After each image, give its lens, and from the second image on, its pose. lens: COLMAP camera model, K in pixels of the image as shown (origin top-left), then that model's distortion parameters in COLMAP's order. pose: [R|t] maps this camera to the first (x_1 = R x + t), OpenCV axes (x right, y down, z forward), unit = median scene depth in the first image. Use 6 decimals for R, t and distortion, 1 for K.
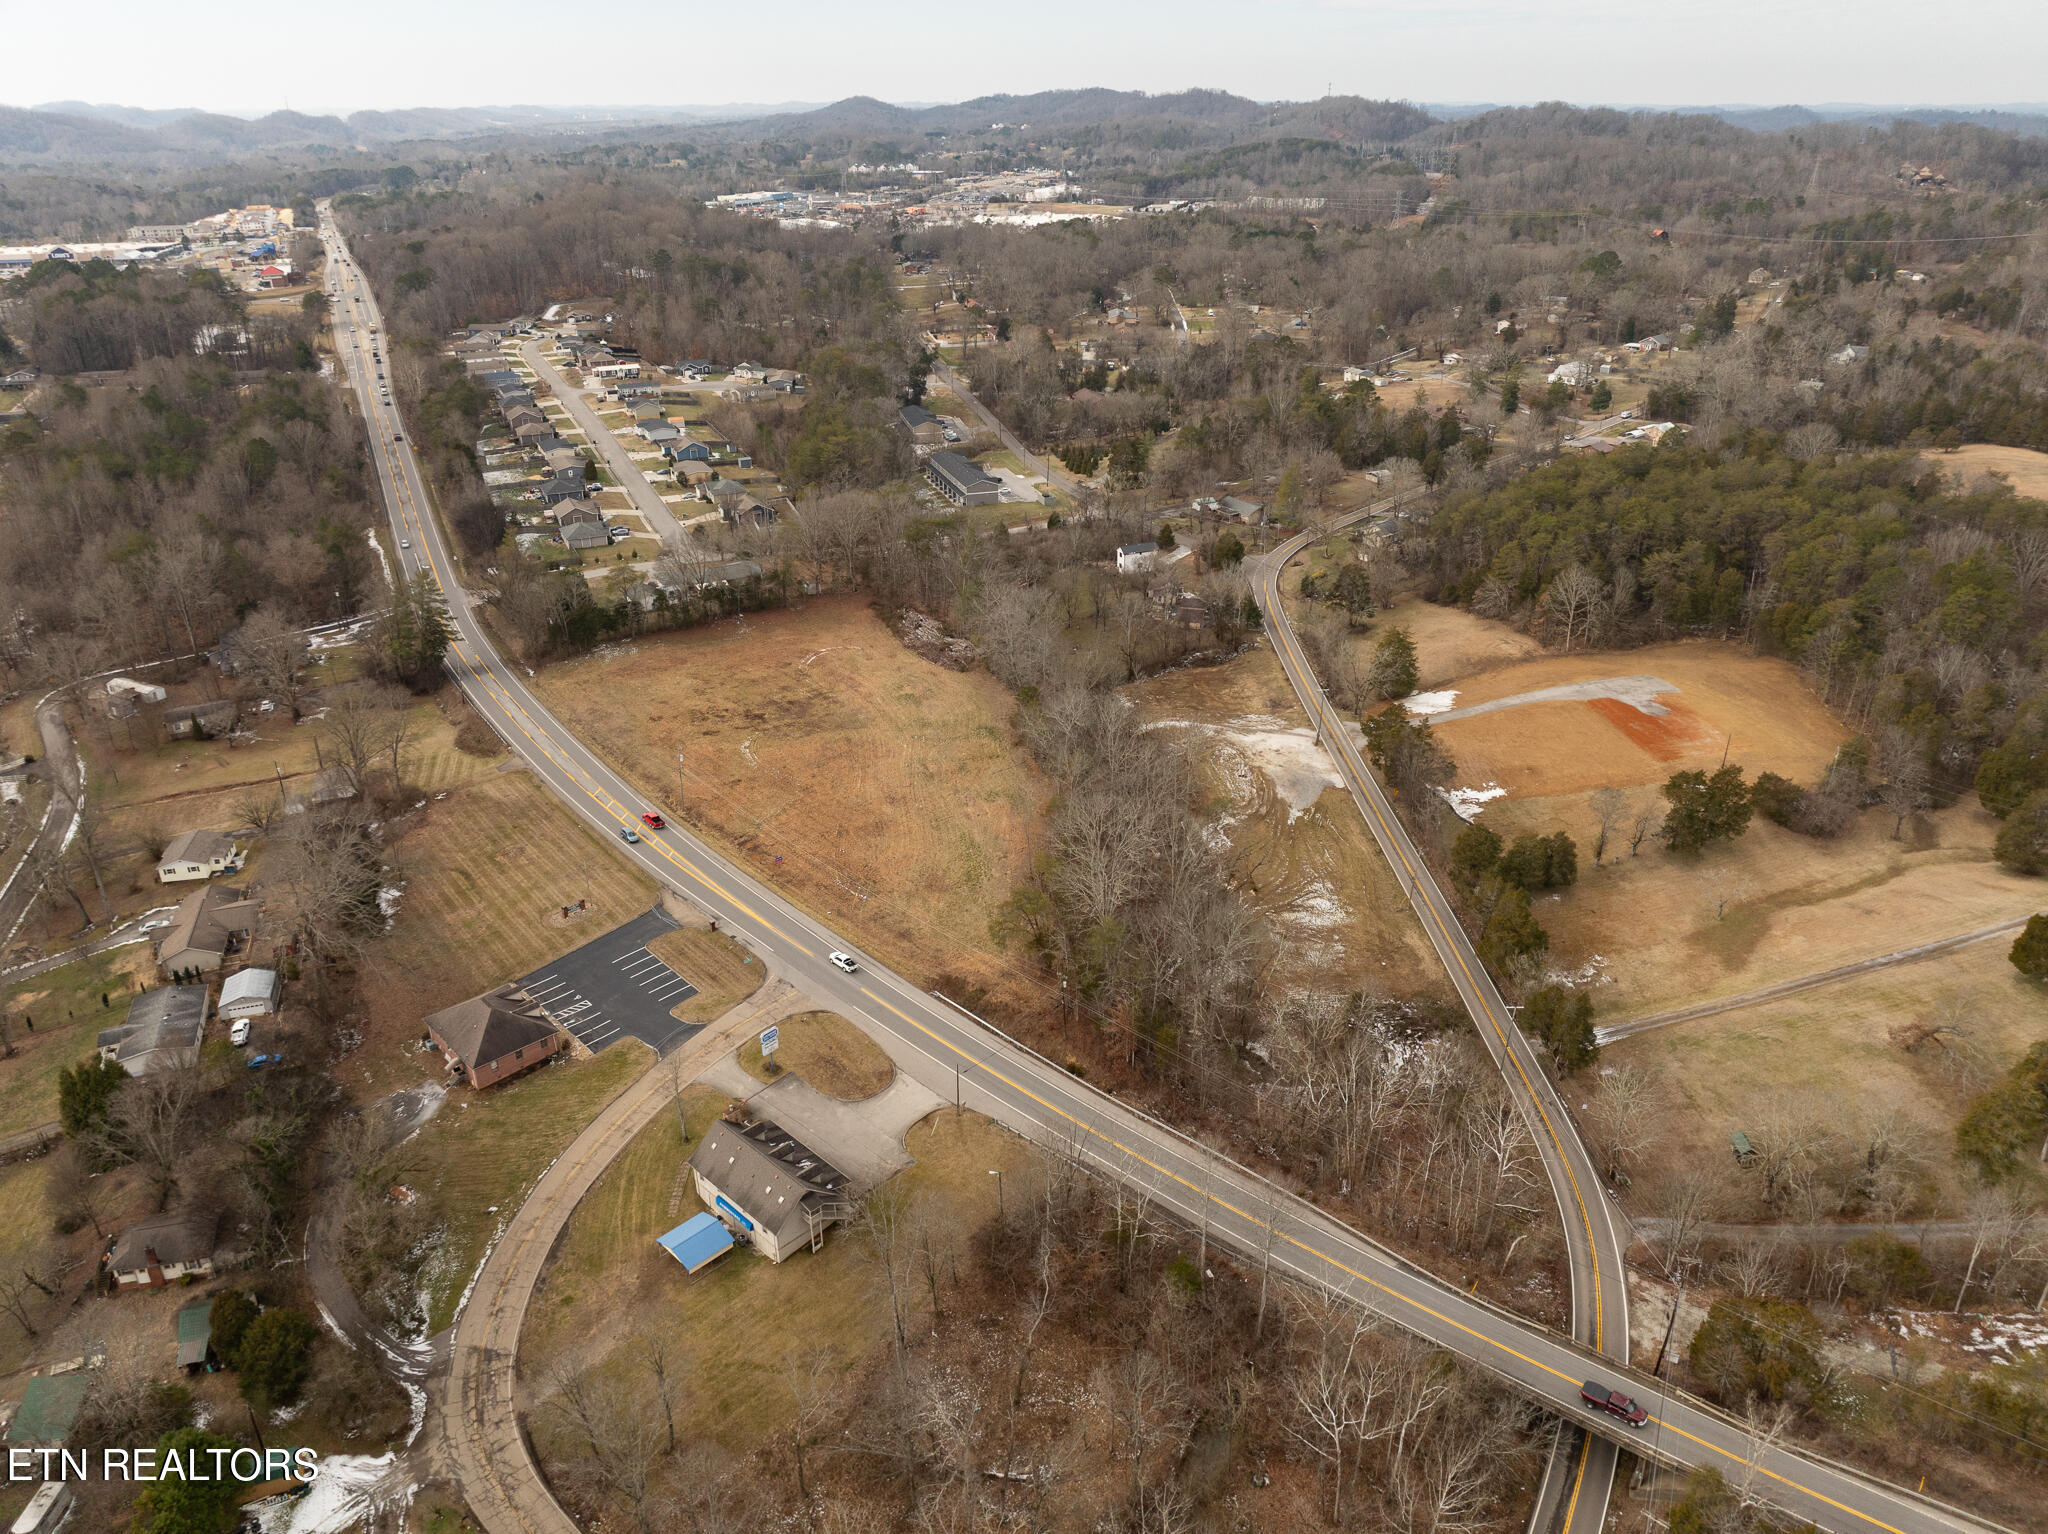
lens RADIAL K [[1443.0, 0, 1037.5], [0, 1443.0, 762.6], [0, 0, 1]] dist [-0.044772, 0.012093]
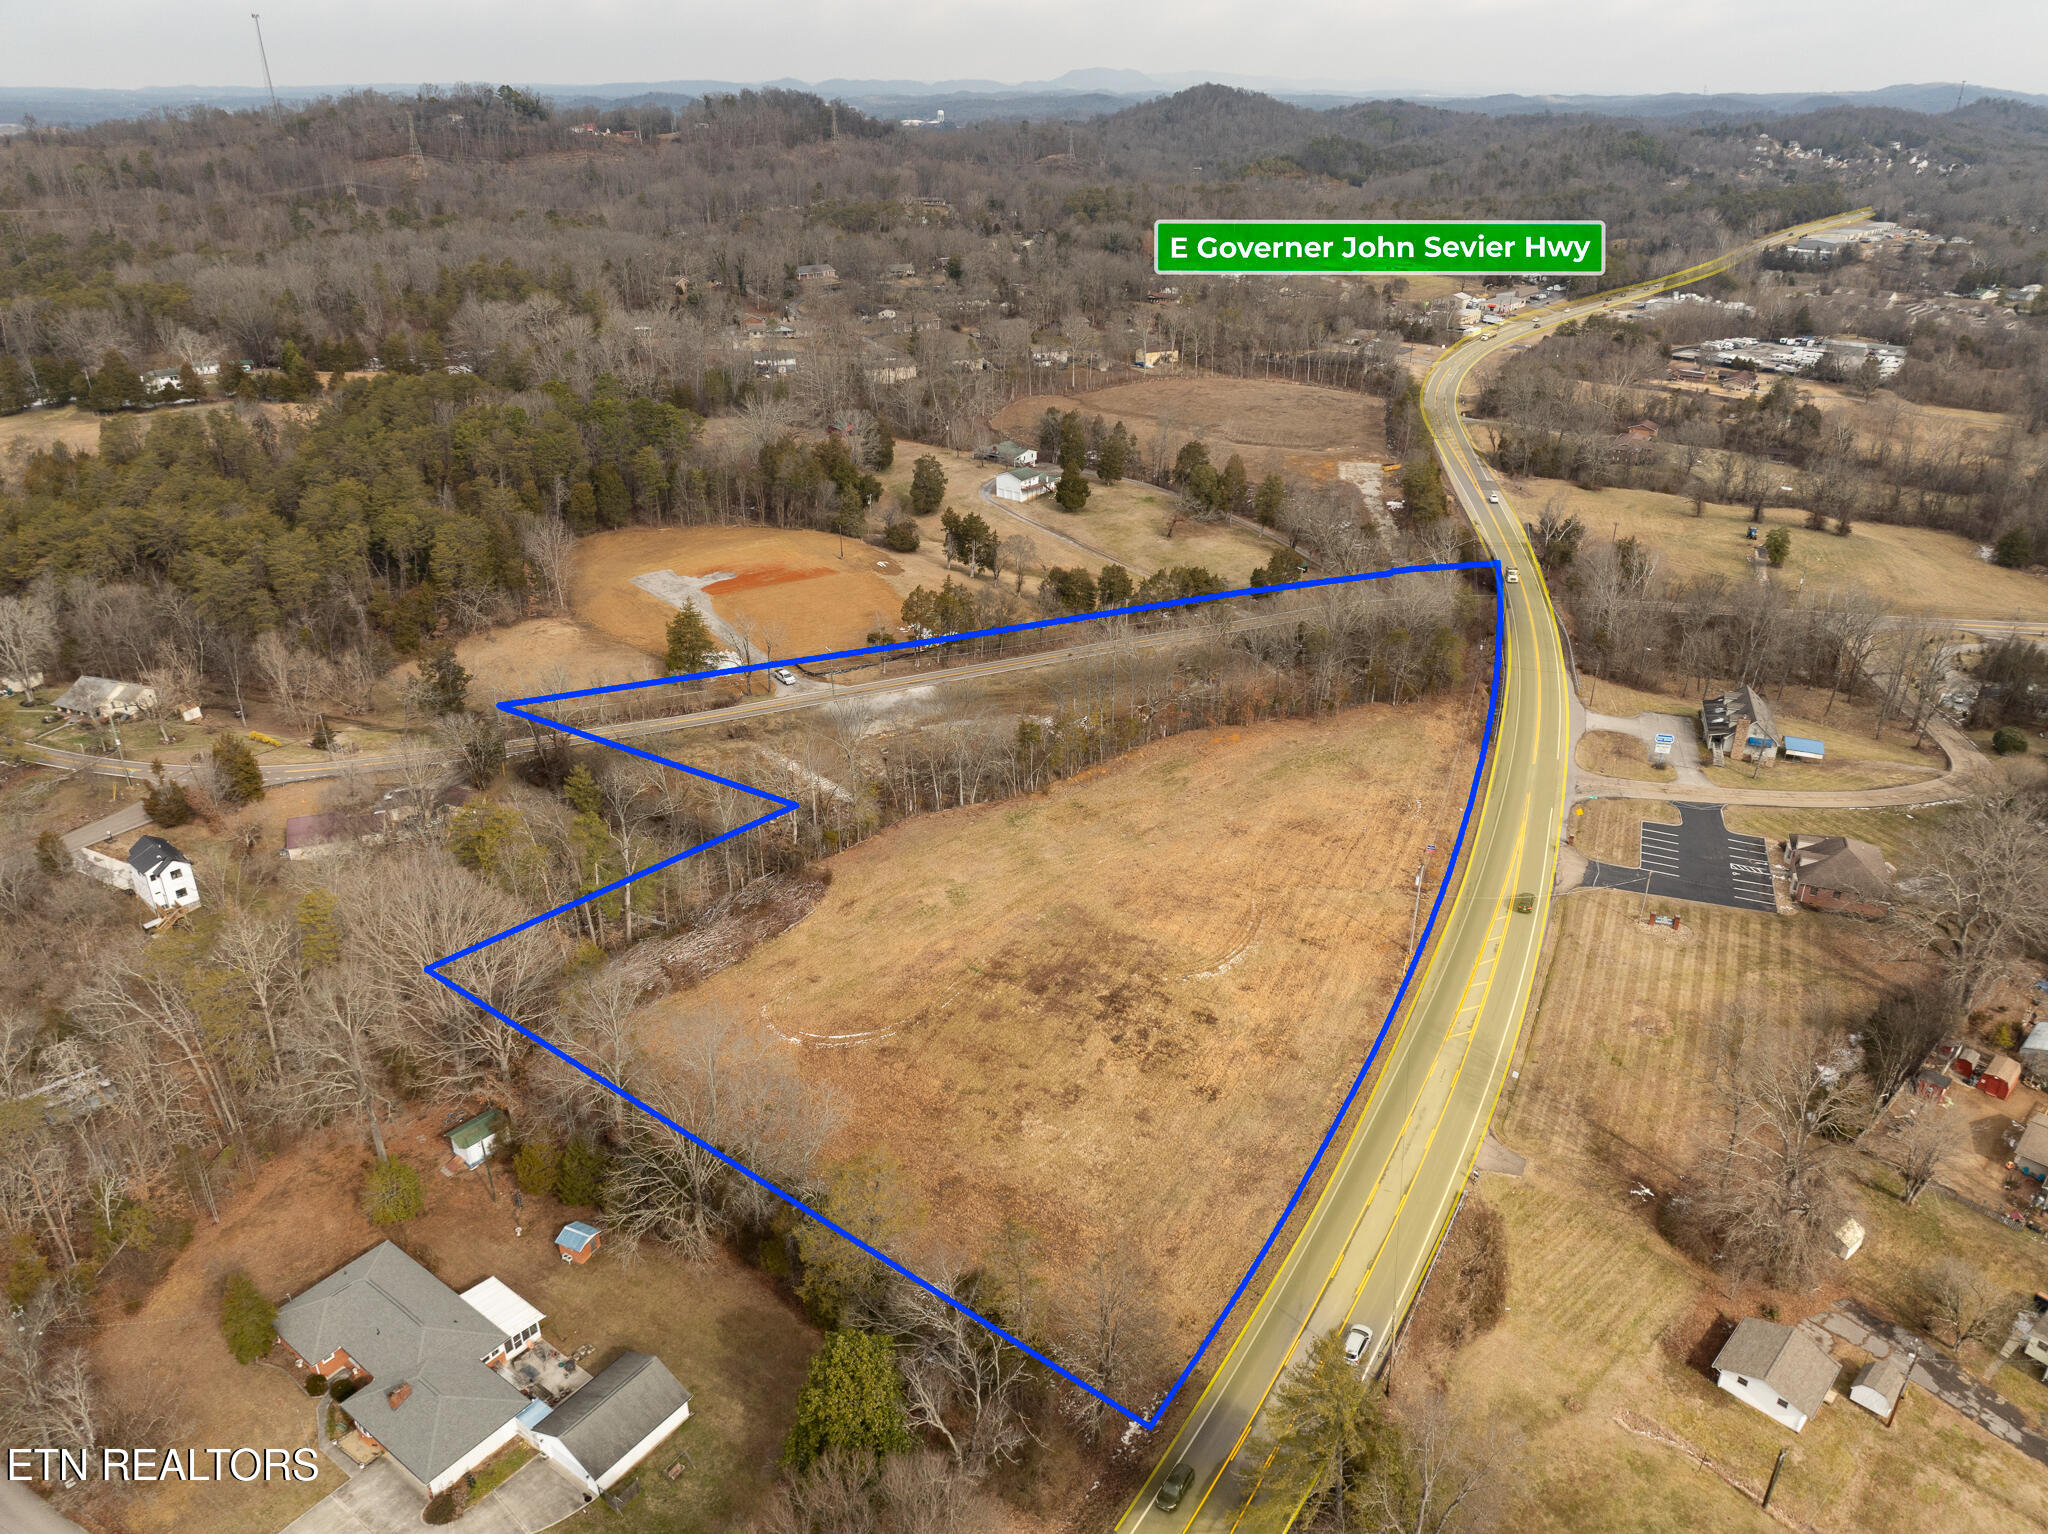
lens RADIAL K [[1443.0, 0, 1035.7], [0, 1443.0, 769.6], [0, 0, 1]] dist [-0.044772, 0.012093]
pose [[-0.426929, -0.390894, 0.815434, -0.686767], [0.379463, 0.741069, 0.553918, -0.486359], [-0.820816, 0.545911, -0.168054, 1.166208]]
